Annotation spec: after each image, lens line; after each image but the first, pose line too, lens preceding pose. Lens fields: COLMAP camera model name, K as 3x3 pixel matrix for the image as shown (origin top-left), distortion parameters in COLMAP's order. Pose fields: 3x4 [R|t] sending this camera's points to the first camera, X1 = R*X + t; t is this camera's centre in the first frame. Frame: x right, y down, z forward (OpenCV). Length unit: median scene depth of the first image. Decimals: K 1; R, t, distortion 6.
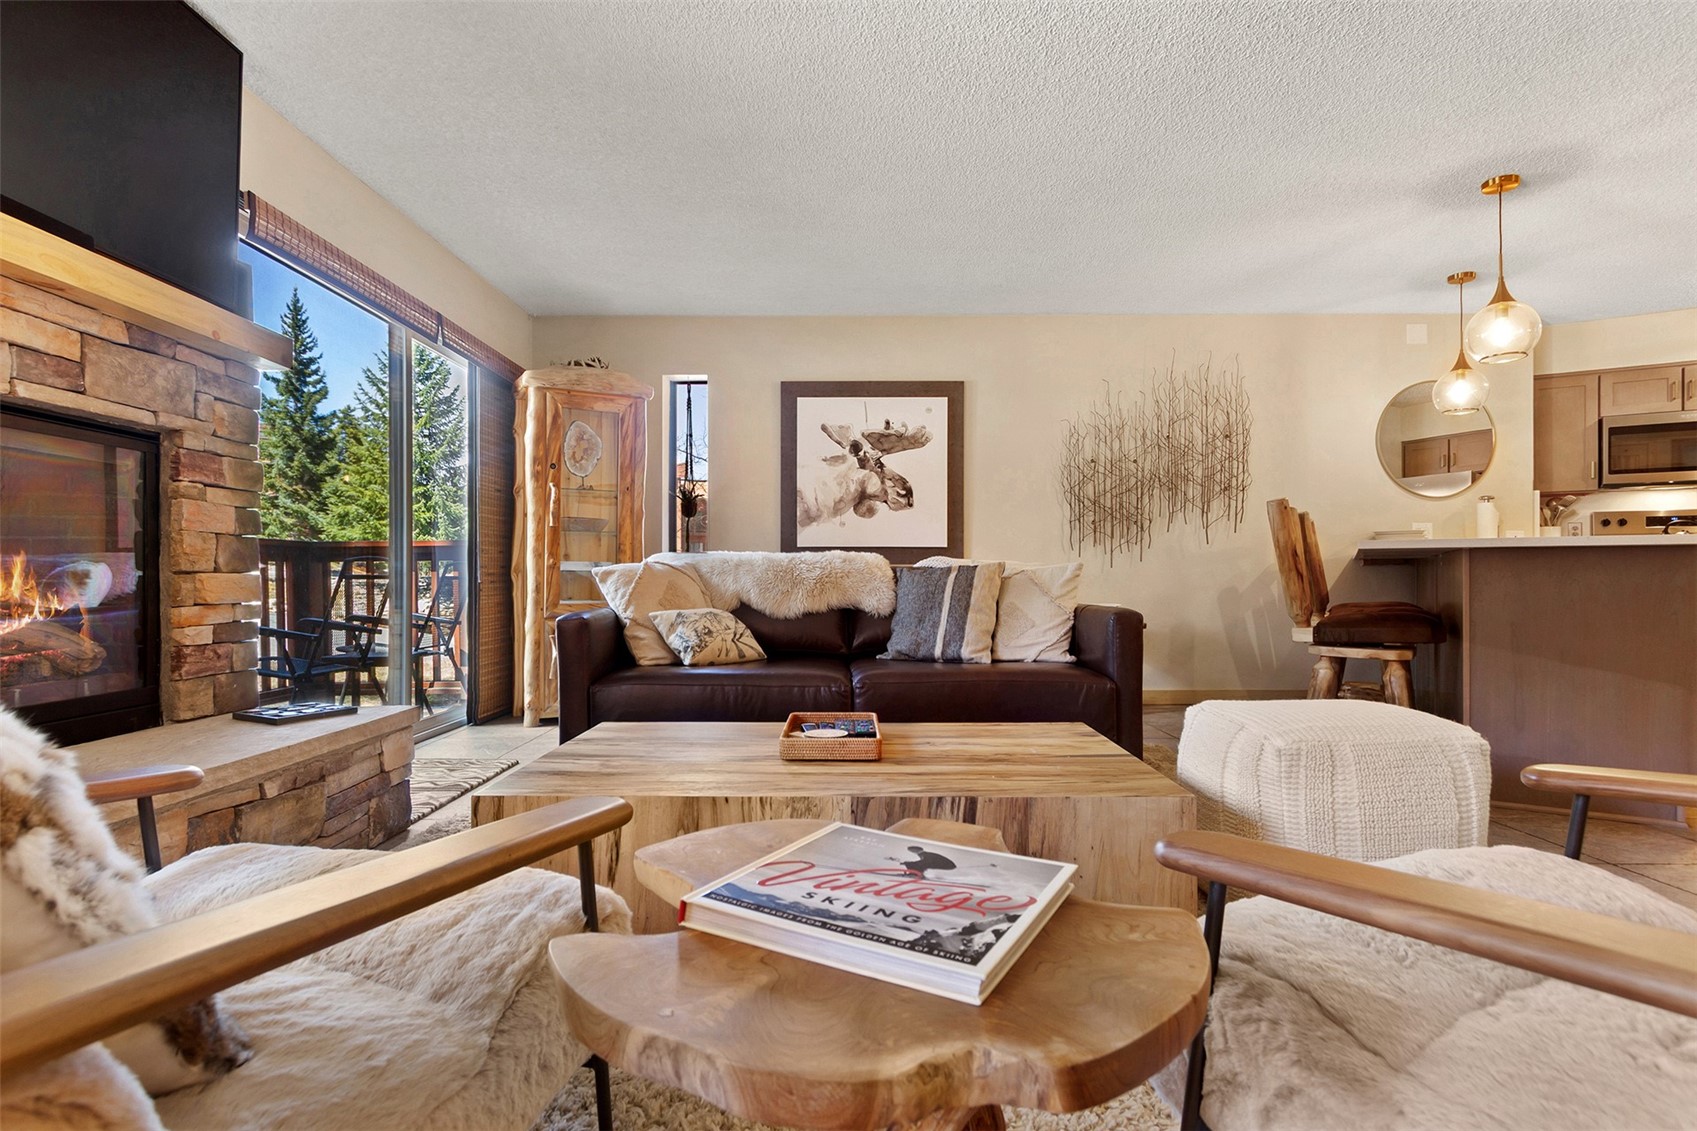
lens RADIAL K [[833.9, 0, 839.8], [0, 833.9, 578.6], [0, 0, 1]] dist [0.002648, -0.000482]
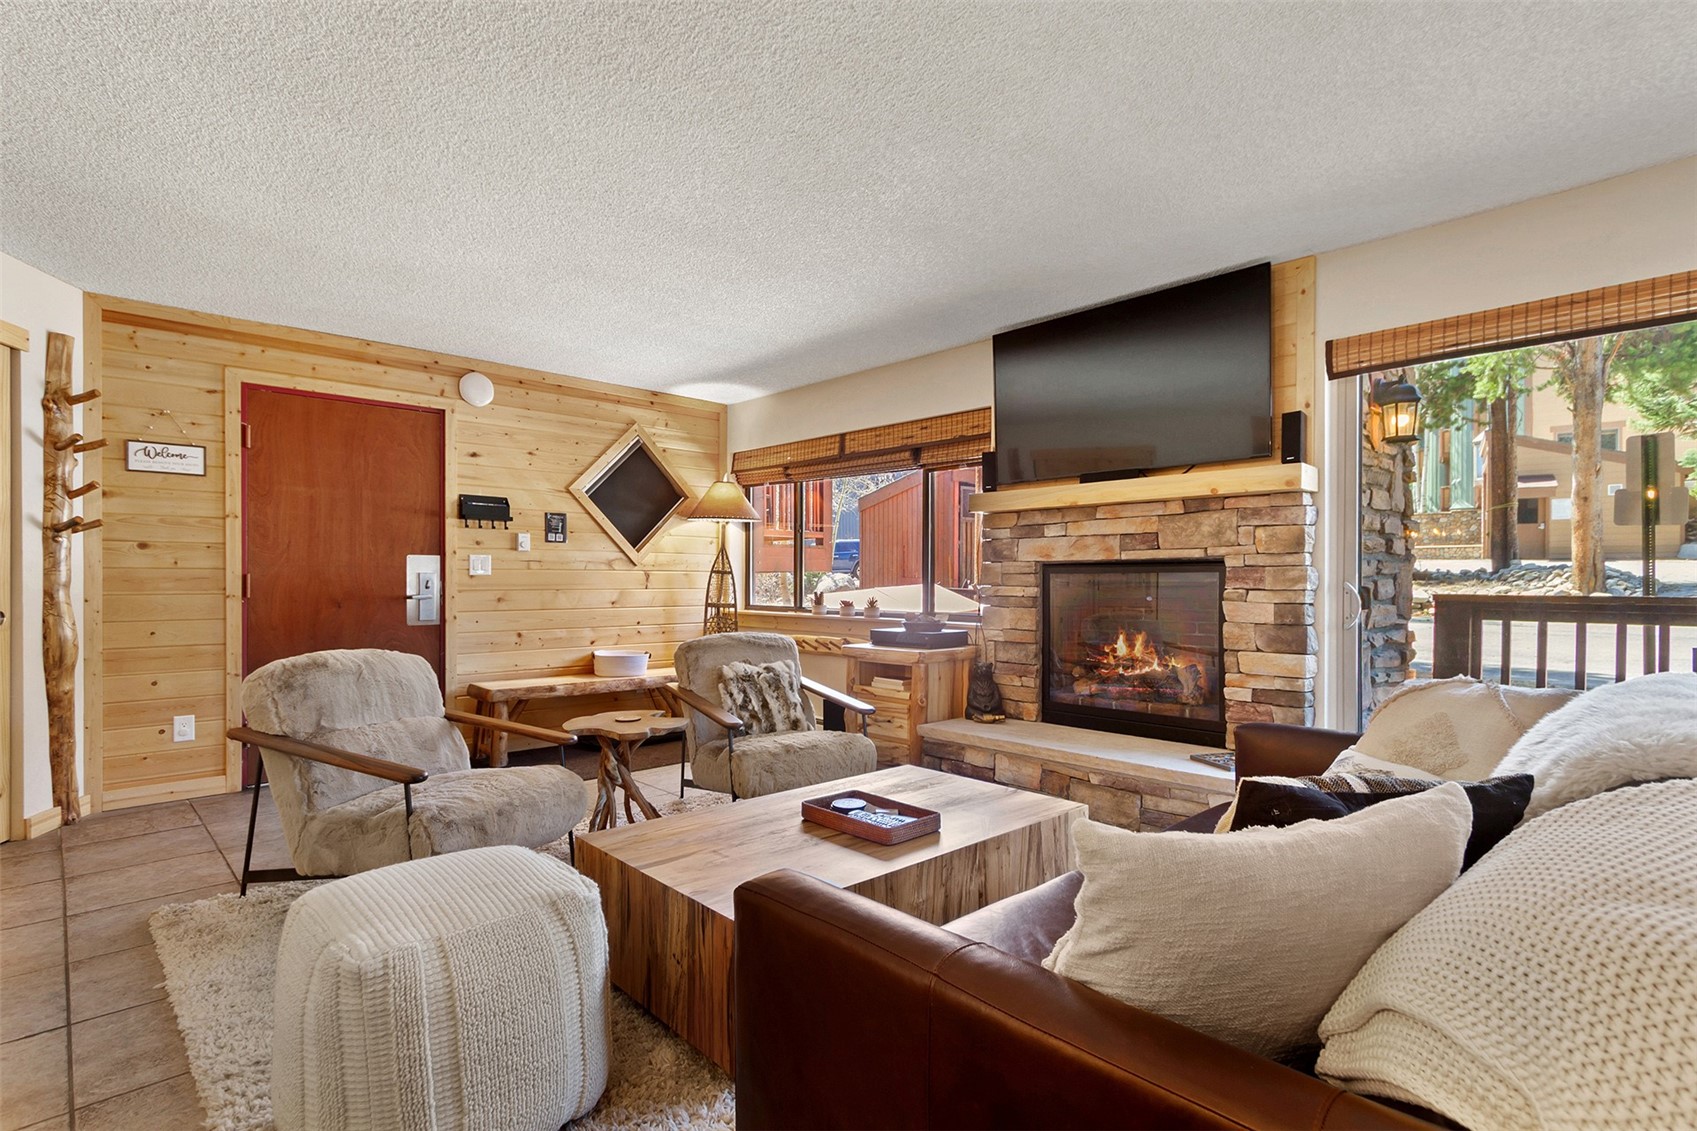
lens RADIAL K [[816.6, 0, 845.4], [0, 816.6, 572.4], [0, 0, 1]] dist [0.005569, -0.000701]
pose [[-0.721974, -0.006253, -0.691892, 0.332149], [0.001406, 0.999944, -0.010504, -0.060638], [0.691918, -0.008556, -0.721925, 0.726434]]
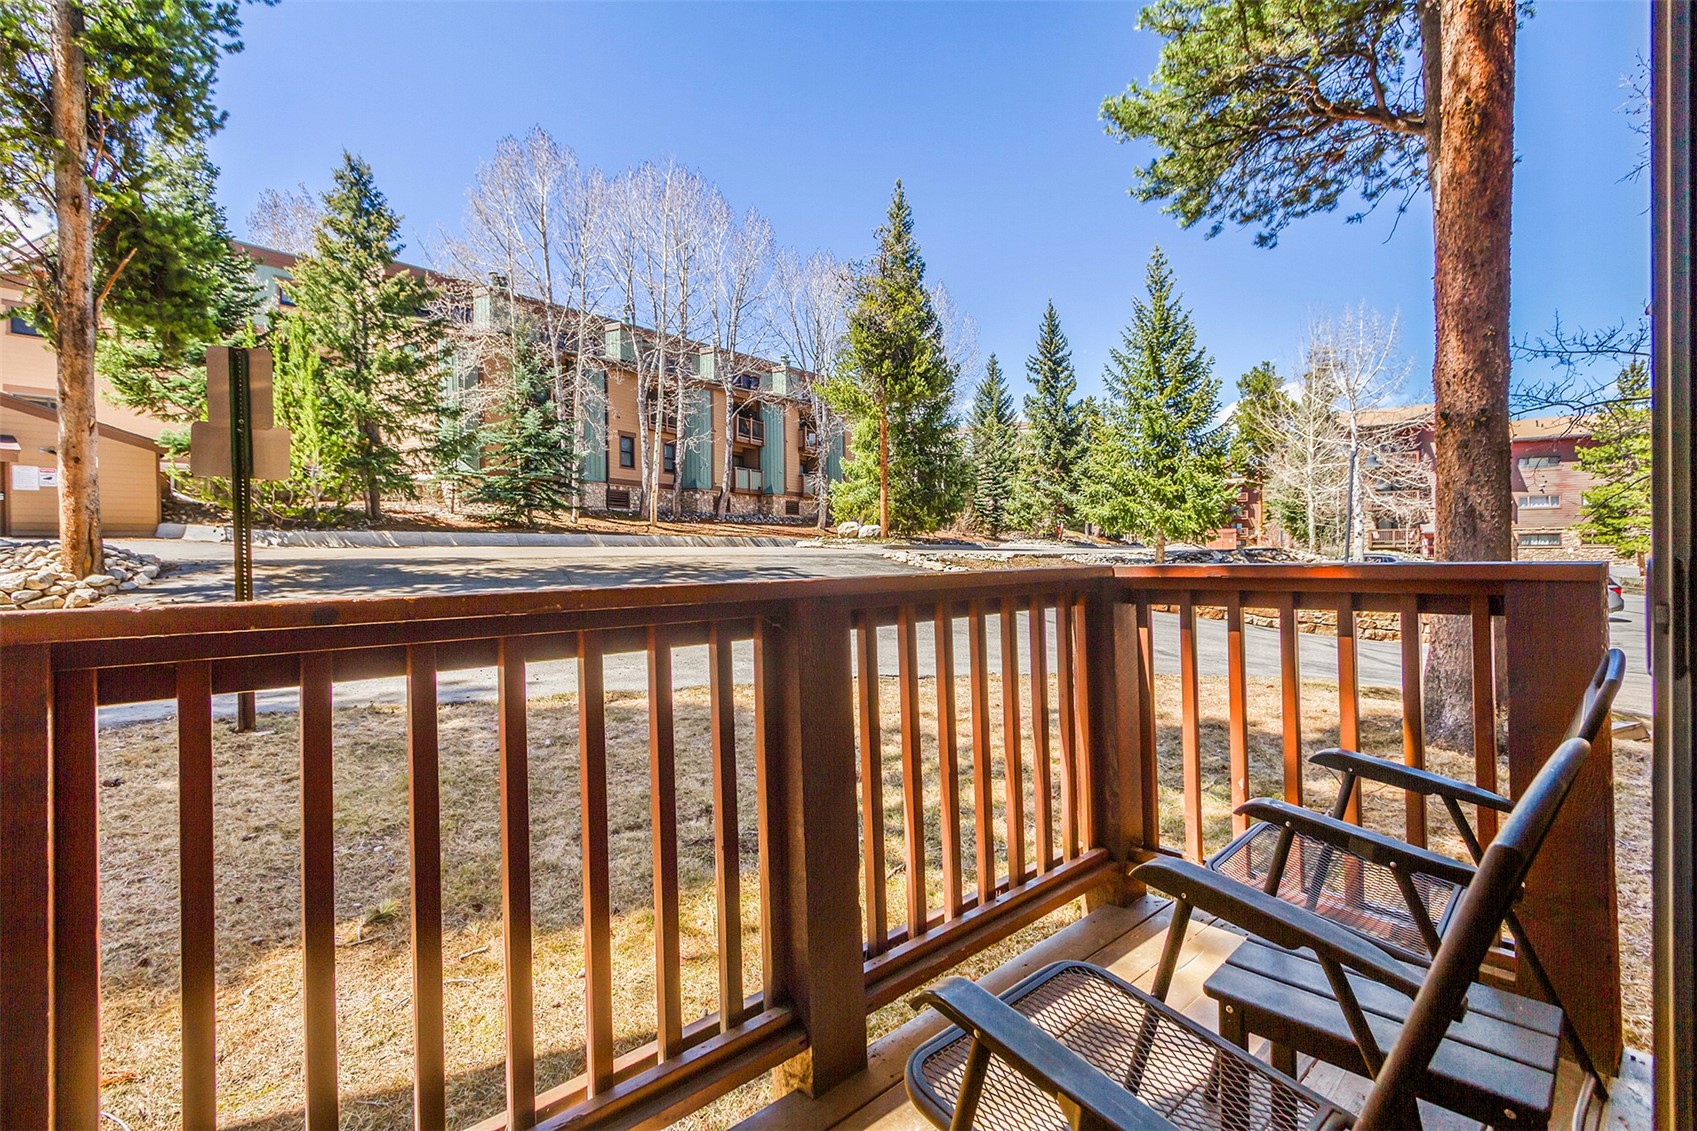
lens RADIAL K [[774.1, 0, 848.4], [0, 774.1, 559.2], [0, 0, 1]] dist [0.003083, 0.000097]
pose [[0.671241, 0.000047, -0.741239, -0.400687], [0.014969, 0.999795, 0.013619, -0.060854], [0.741088, -0.020238, 0.671103, 0.593036]]
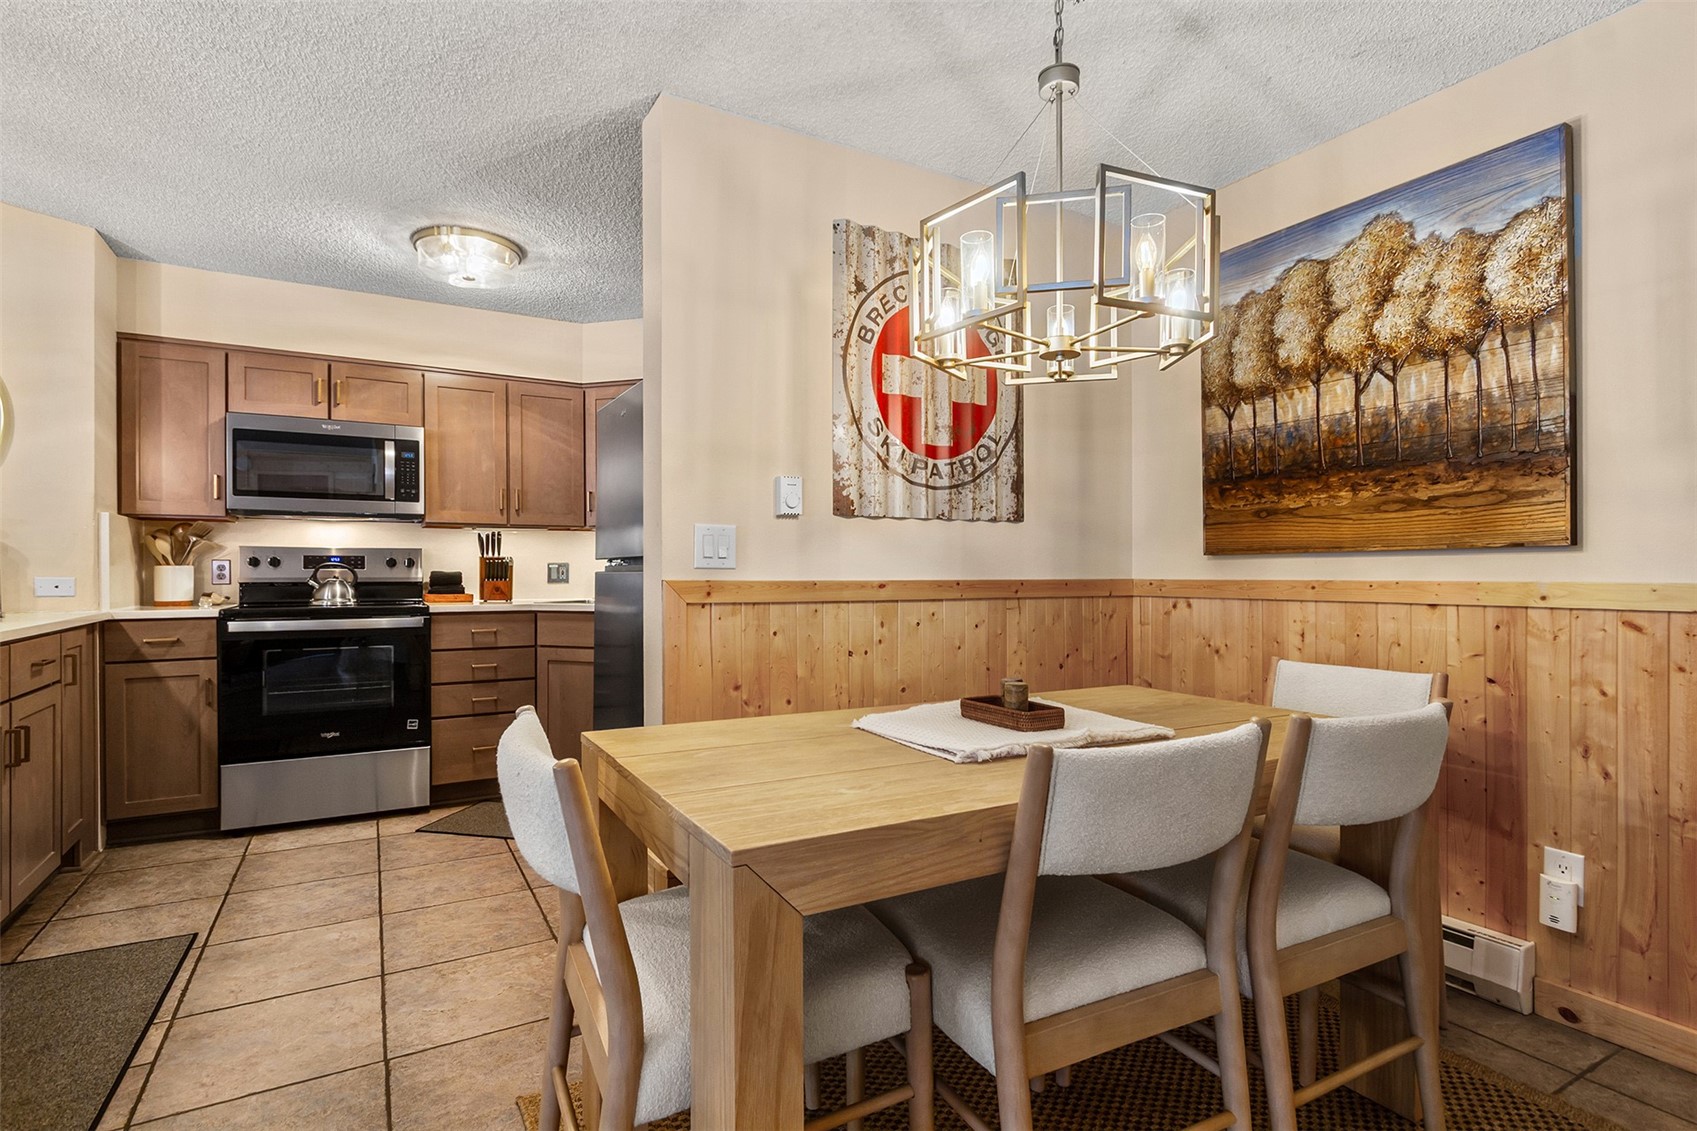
lens RADIAL K [[837.1, 0, 845.9], [0, 837.1, 574.0], [0, 0, 1]] dist [0.002290, -0.002438]
pose [[0.495198, -0.002341, 0.868777, 0.571059], [0.001002, 0.999997, 0.002123, -0.060640], [-0.868779, -0.000180, 0.495199, 0.207859]]
